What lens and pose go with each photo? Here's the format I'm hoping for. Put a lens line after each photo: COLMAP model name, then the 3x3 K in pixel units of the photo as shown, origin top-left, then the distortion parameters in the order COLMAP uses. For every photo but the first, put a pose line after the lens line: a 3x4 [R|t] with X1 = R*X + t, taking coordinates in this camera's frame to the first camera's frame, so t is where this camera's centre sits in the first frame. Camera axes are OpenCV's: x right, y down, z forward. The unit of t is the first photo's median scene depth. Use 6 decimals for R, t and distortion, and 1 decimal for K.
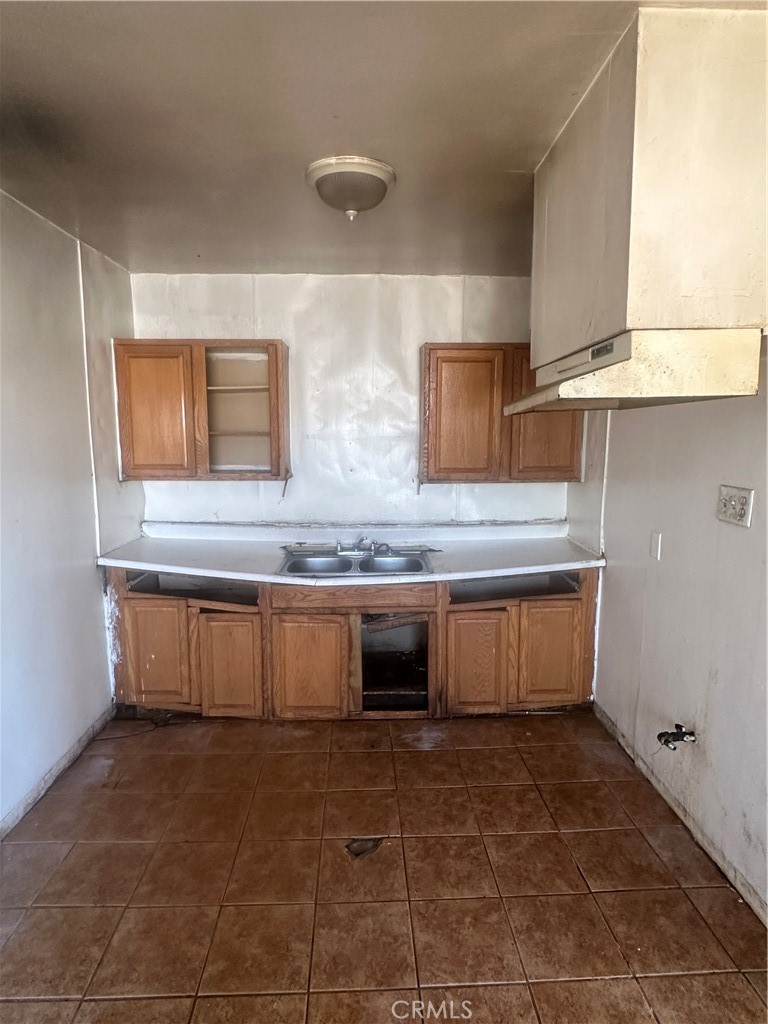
lens RADIAL K [[584.1, 0, 376.7], [0, 584.1, 513.6], [0, 0, 1]] dist [-0.003300, 0.003804]
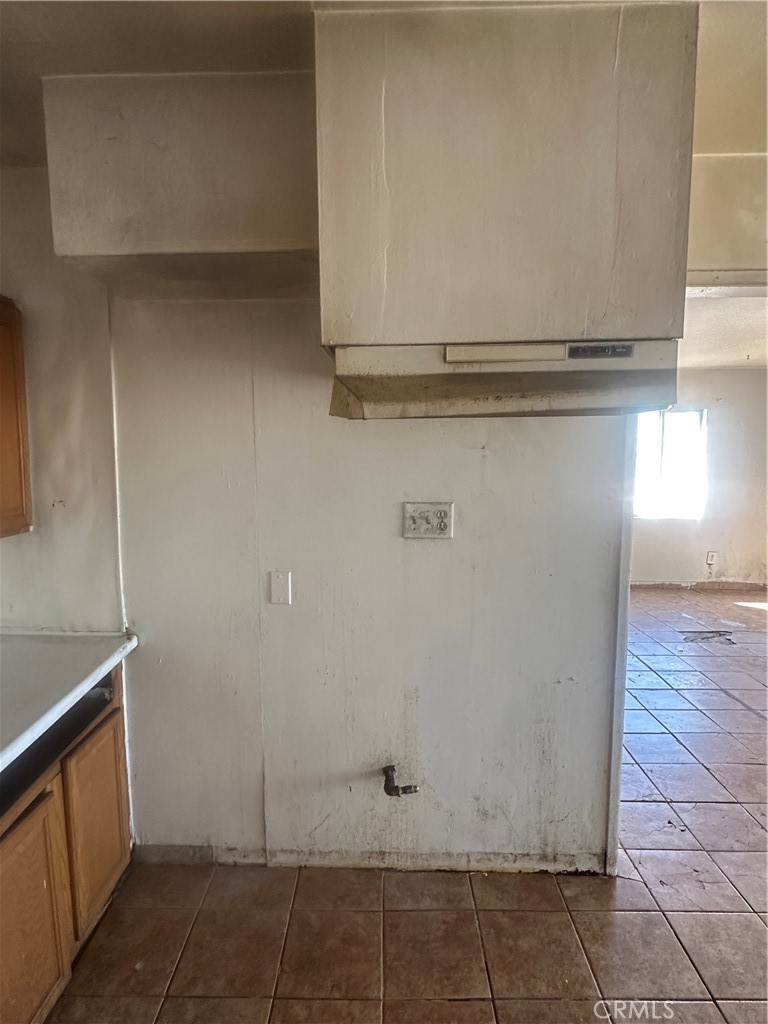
lens RADIAL K [[584.1, 0, 376.7], [0, 584.1, 513.6], [0, 0, 1]] dist [-0.003300, 0.003804]
pose [[0.048515, -0.103564, 0.993439, -0.360543], [0.142682, 0.985128, 0.095729, -0.122926], [-0.988579, 0.137102, 0.062570, 0.927129]]
